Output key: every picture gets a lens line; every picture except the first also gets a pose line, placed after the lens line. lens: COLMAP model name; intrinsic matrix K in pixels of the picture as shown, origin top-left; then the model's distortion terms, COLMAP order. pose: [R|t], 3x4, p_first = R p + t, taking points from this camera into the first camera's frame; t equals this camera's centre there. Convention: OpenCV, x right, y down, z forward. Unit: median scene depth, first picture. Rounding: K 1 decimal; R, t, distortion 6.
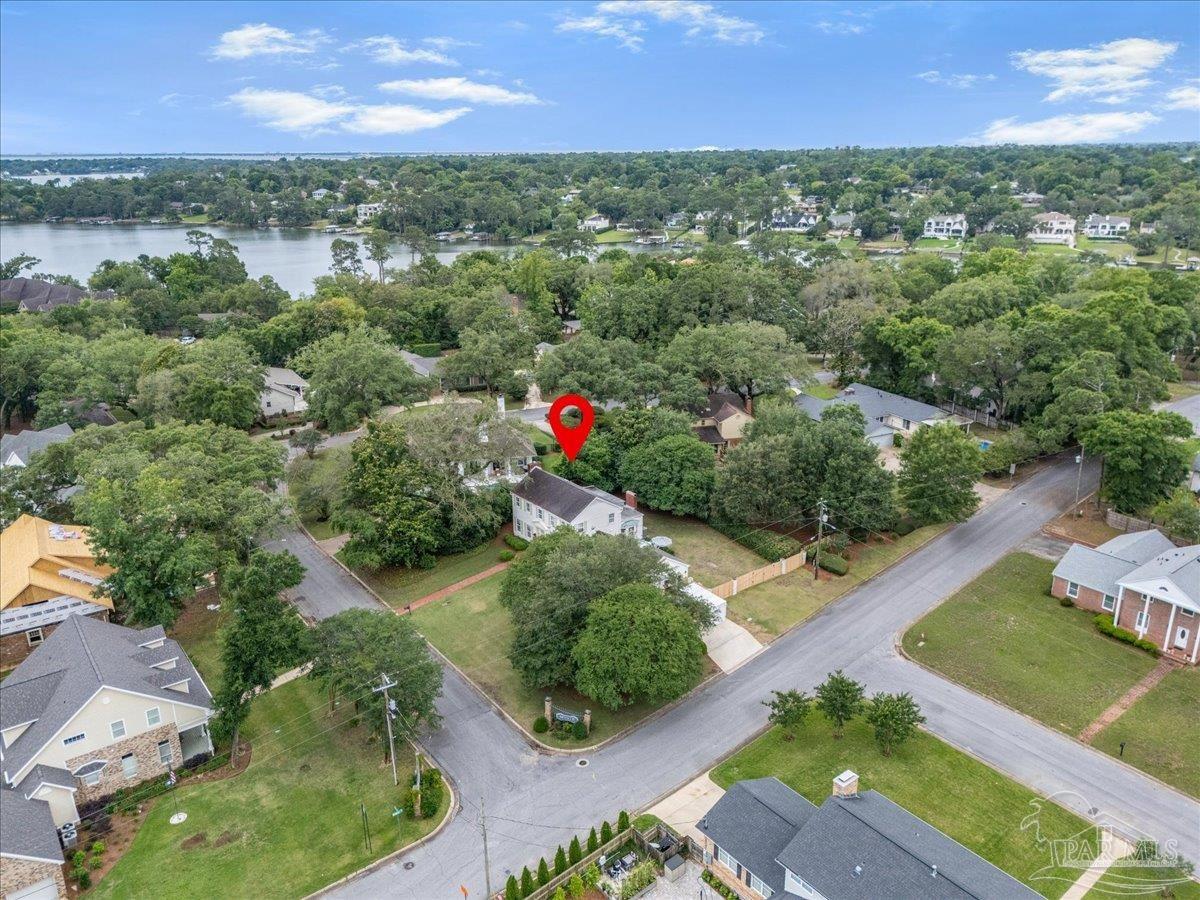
lens RADIAL K [[896.5, 0, 595.5], [0, 896.5, 446.0], [0, 0, 1]] dist [0.077508, -0.086097]
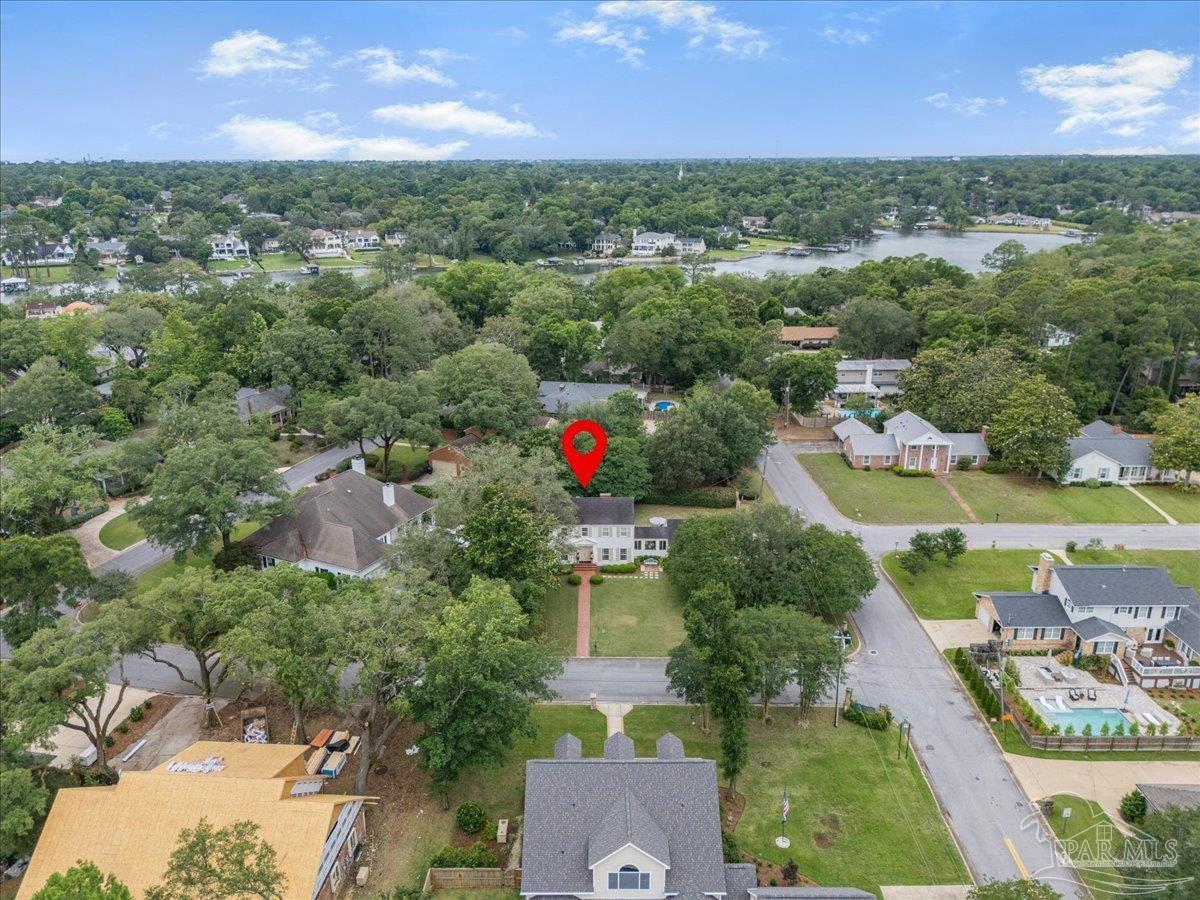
lens RADIAL K [[896.5, 0, 595.5], [0, 896.5, 446.0], [0, 0, 1]] dist [0.077508, -0.086097]
pose [[0.629745, -0.229829, 0.742024, -0.840131], [0.246148, 0.965044, 0.090004, -0.101693], [-0.736772, 0.125968, 0.664303, 0.299428]]
